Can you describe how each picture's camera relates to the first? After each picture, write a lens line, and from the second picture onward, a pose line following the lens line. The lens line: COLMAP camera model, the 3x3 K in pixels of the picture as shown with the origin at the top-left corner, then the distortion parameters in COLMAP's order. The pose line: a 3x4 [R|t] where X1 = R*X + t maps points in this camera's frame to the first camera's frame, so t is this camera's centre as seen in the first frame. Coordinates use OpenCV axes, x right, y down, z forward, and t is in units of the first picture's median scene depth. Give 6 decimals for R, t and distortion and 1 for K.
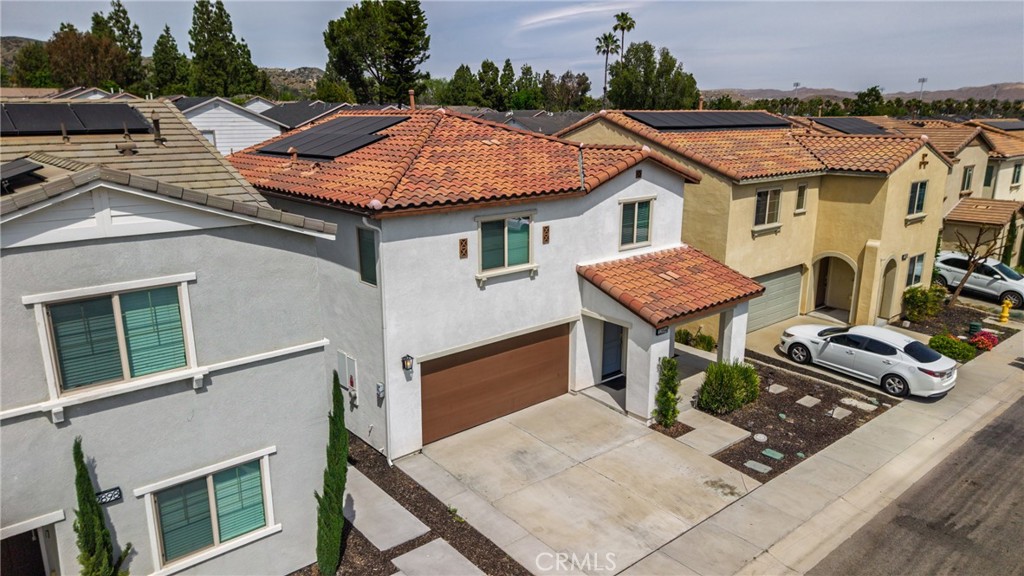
lens RADIAL K [[689.1, 0, 517.6], [0, 689.1, 288.9], [0, 0, 1]] dist [0.027884, -0.022816]
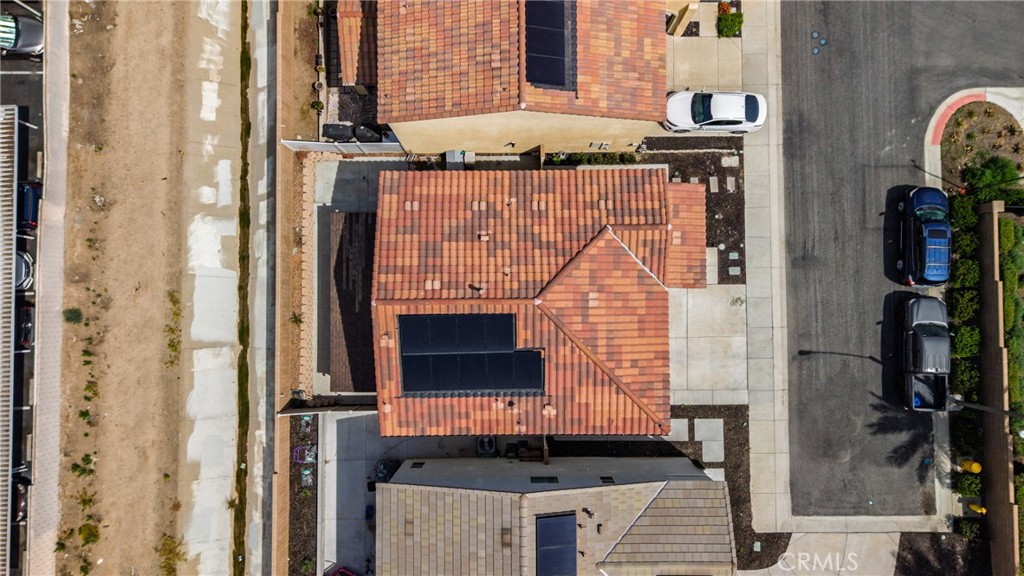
lens RADIAL K [[689.1, 0, 514.0], [0, 689.1, 287.8], [0, 0, 1]] dist [0.027884, -0.022816]
pose [[0.651897, -0.758023, 0.020751, -0.175706], [0.192009, 0.191477, 0.962533, -1.808291], [-0.733595, -0.623488, 0.270371, 0.822603]]
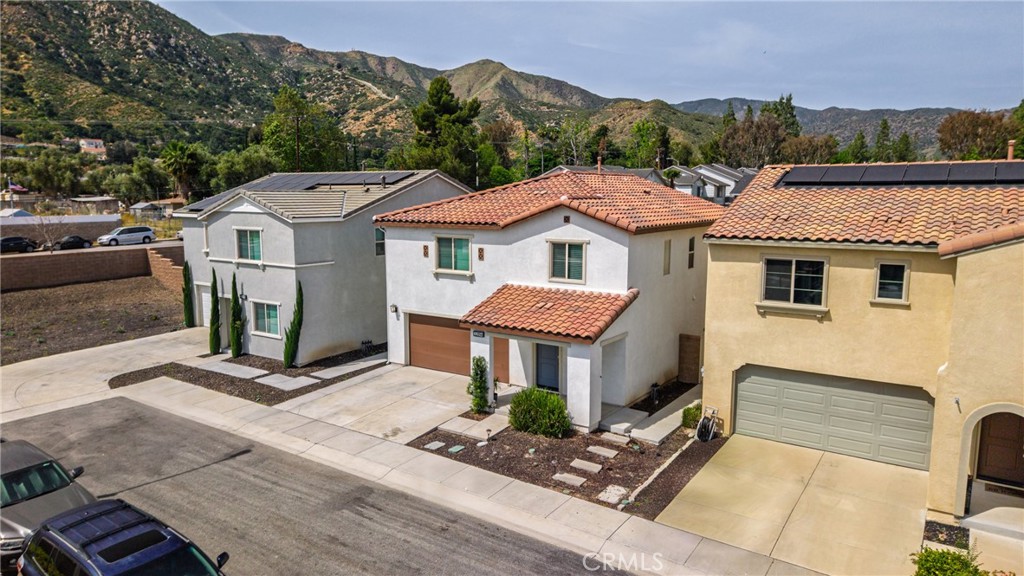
lens RADIAL K [[689.1, 0, 517.1], [0, 689.1, 288.1], [0, 0, 1]] dist [0.027884, -0.022816]
pose [[0.261347, 0.133697, -0.955941, 1.412075], [-0.236203, 0.969109, 0.070963, -0.127625], [0.935898, 0.207250, 0.284854, 0.674635]]
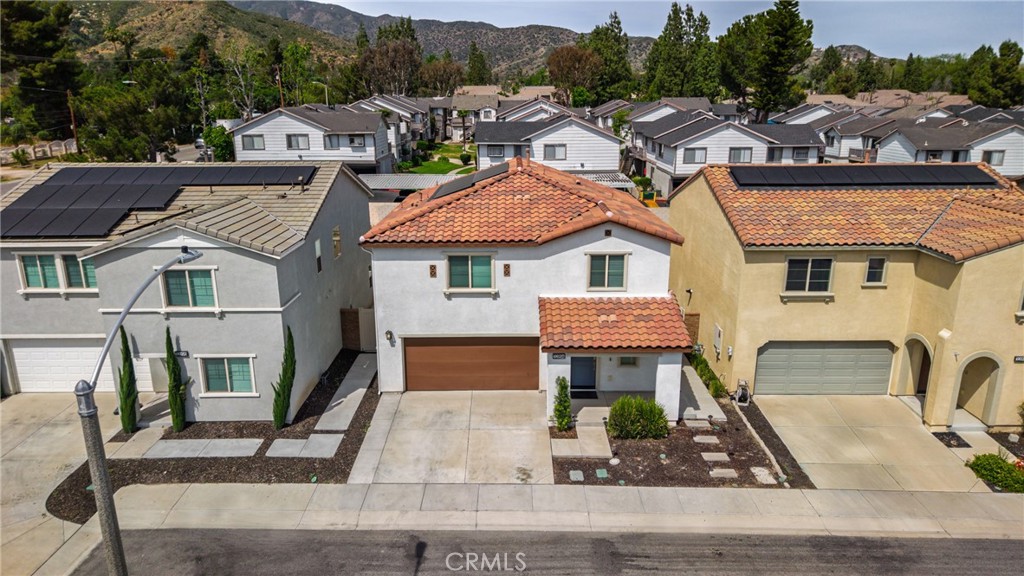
lens RADIAL K [[689.1, 0, 515.9], [0, 689.1, 286.2], [0, 0, 1]] dist [0.027884, -0.022816]
pose [[0.759692, 0.170755, -0.627464, 0.927056], [-0.157083, 0.984521, 0.077736, -0.156436], [0.631025, 0.039508, 0.774756, -0.066294]]
